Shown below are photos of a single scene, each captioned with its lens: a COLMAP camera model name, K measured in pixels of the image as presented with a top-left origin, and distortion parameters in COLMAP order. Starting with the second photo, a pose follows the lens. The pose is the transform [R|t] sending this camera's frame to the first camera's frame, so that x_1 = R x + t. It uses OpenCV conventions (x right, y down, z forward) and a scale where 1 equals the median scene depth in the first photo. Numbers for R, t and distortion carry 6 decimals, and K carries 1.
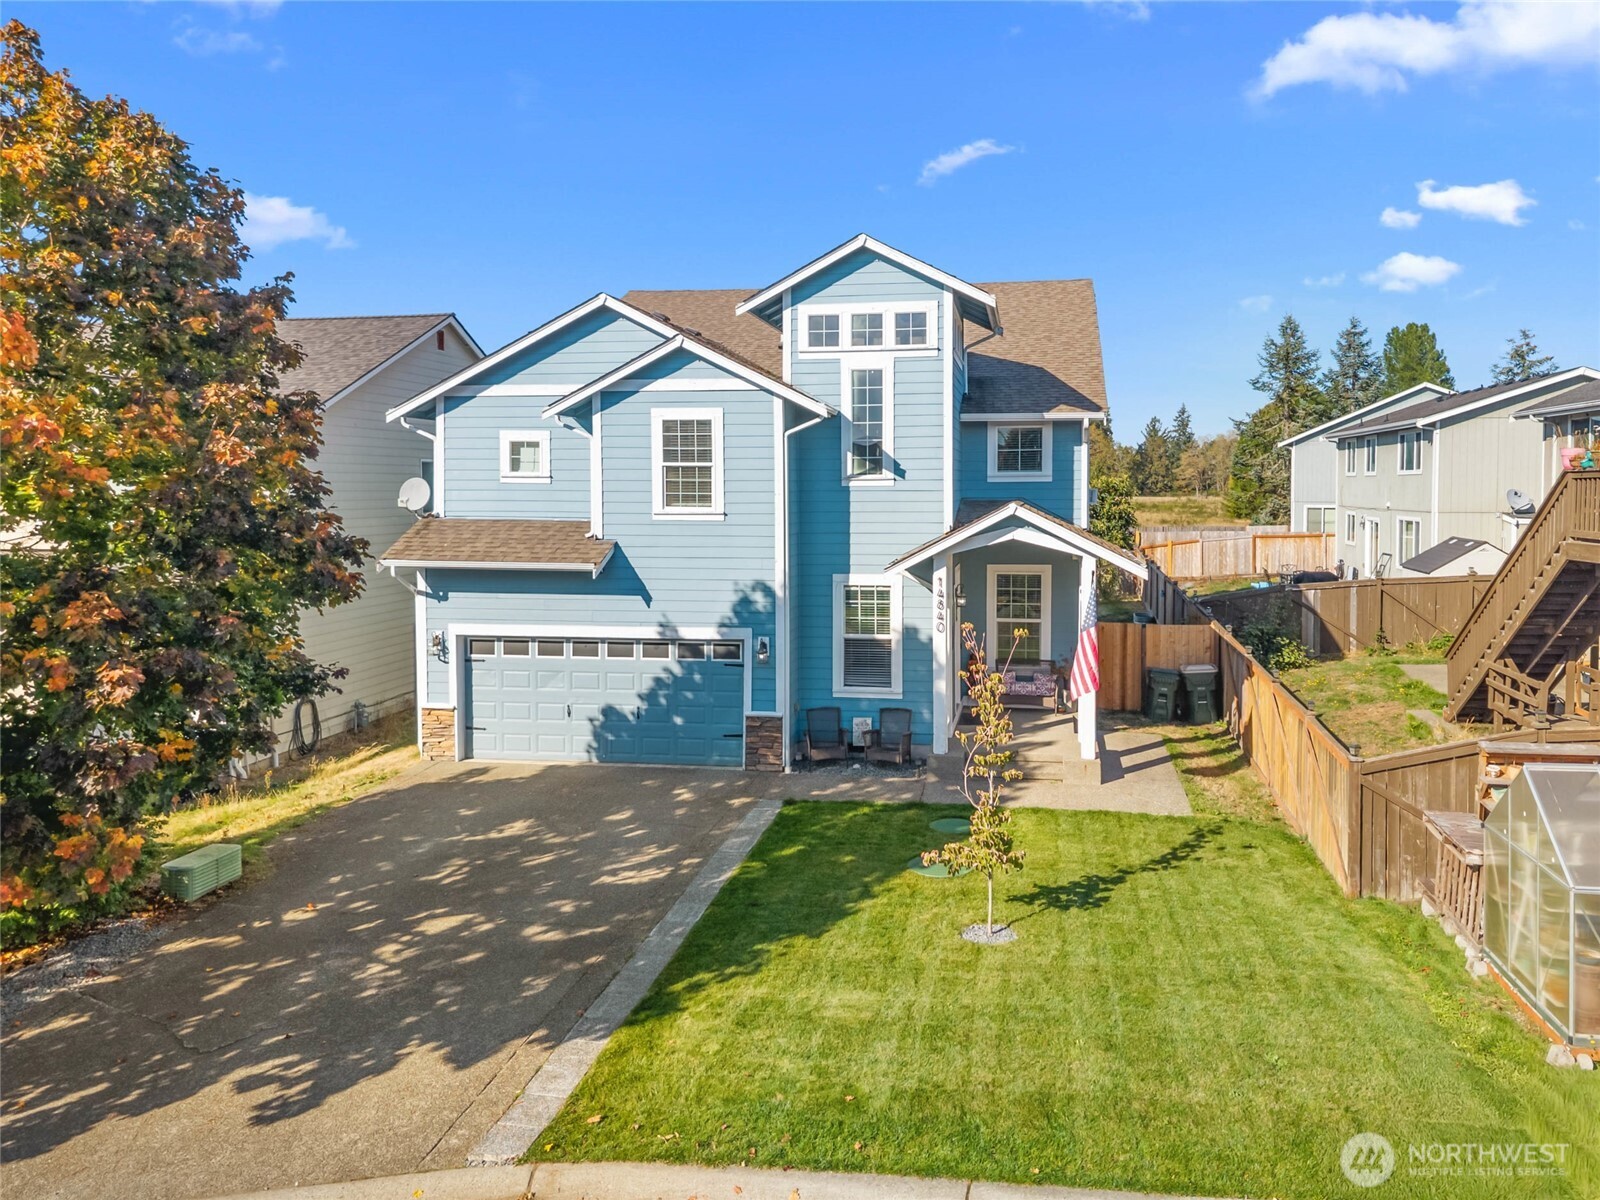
lens RADIAL K [[1098.0, 0, 888.4], [0, 1098.0, 567.2], [0, 0, 1]] dist [0.053144, -0.119248]
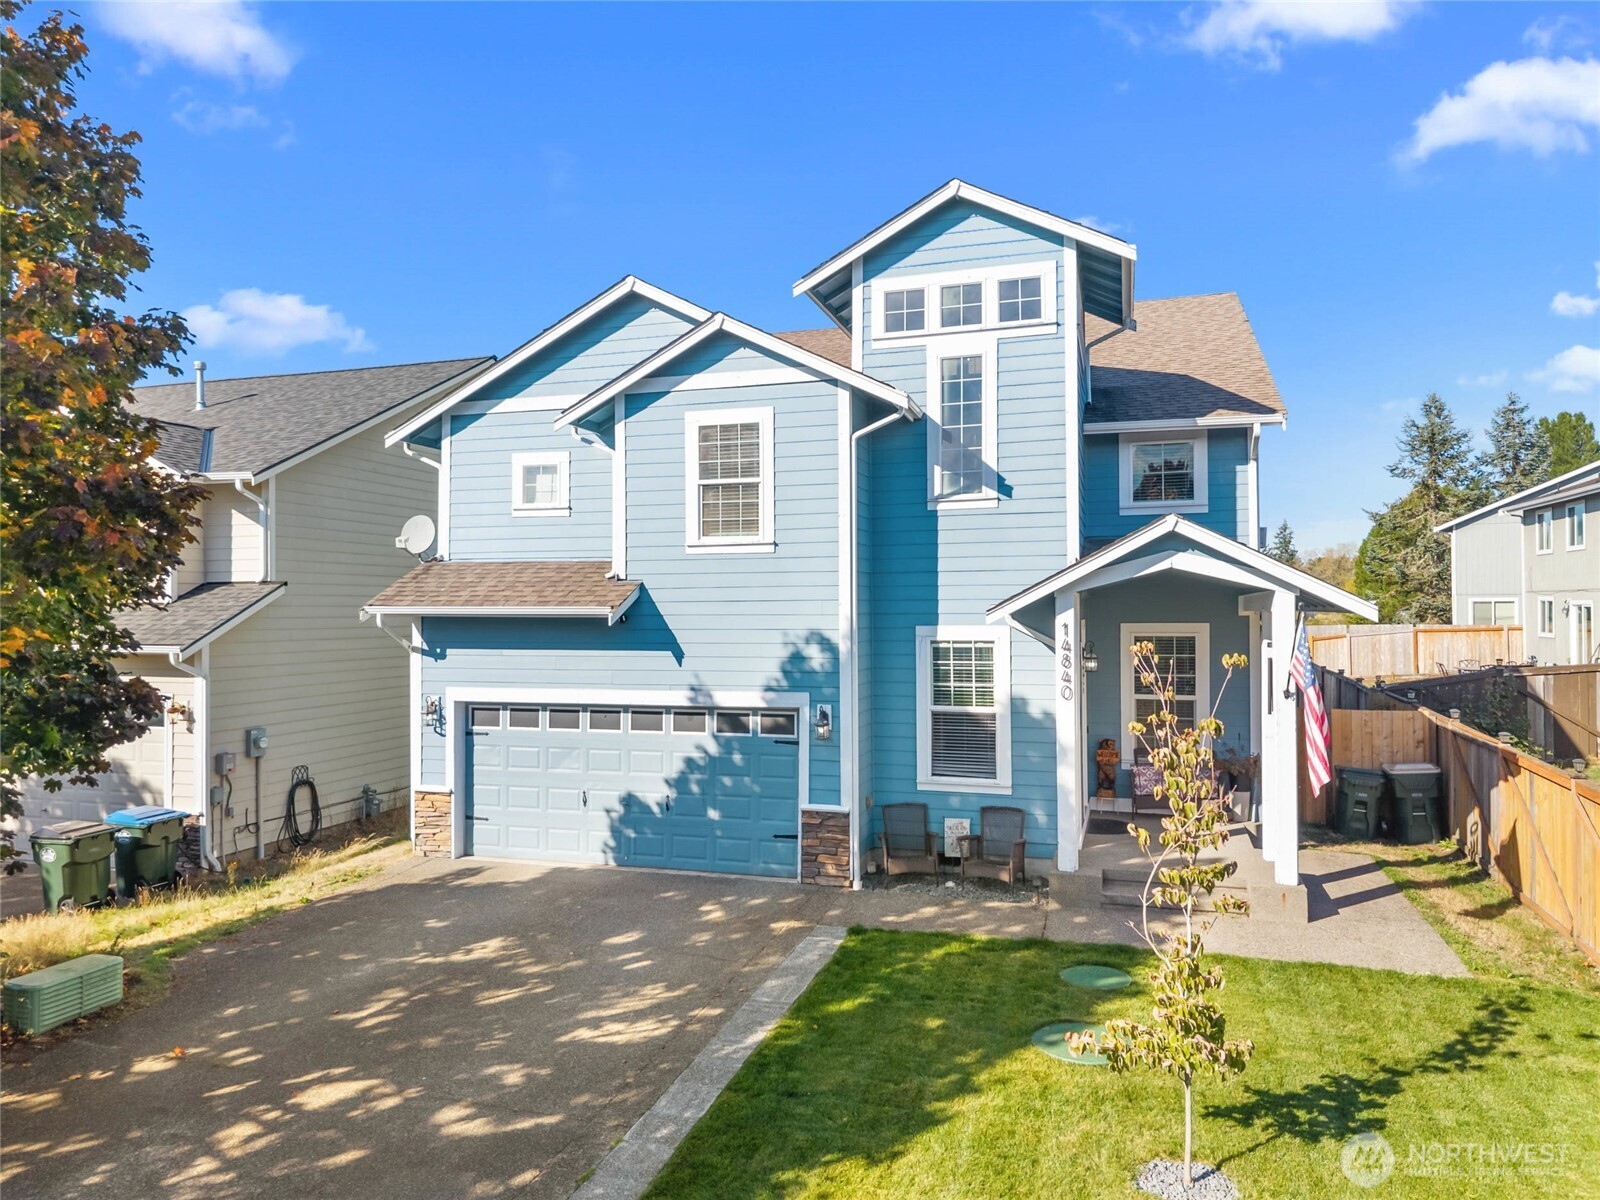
lens RADIAL K [[1070.9, 0, 796.2], [0, 1070.9, 604.5], [0, 0, 1]] dist [-0.002625, -0.003098]
pose [[0.986101, -0.005785, -0.166048, -0.010045], [-0.007365, 0.996889, -0.078473, 0.051767], [0.165985, 0.078605, 0.982990, 0.264997]]
